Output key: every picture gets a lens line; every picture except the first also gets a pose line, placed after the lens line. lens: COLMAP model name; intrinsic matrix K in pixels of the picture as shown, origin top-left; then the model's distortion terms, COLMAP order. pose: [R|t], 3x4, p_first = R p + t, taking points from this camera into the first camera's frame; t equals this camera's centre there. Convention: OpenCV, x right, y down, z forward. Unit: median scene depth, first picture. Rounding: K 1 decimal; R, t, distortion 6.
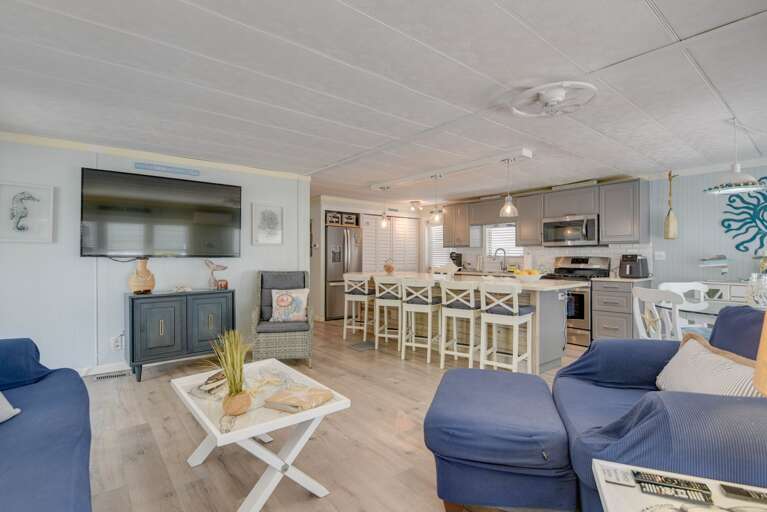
lens RADIAL K [[377.4, 0, 381.7], [0, 377.4, 250.3], [0, 0, 1]] dist [-0.001776, -0.000256]
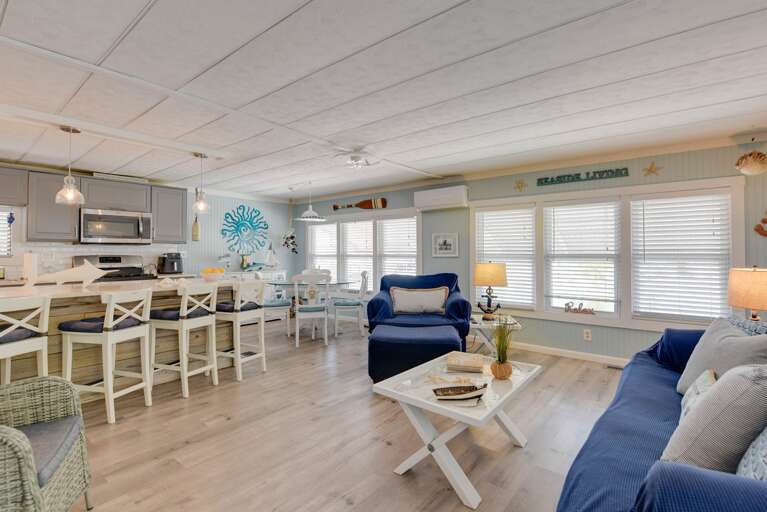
lens RADIAL K [[359.3, 0, 389.9], [0, 359.3, 253.6], [0, 0, 1]] dist [-0.000943, -0.000179]
pose [[-0.217790, -0.002458, 0.975993, -0.551029], [-0.016109, 0.999870, -0.001077, 0.003808], [-0.975863, -0.015957, -0.217801, 0.609945]]
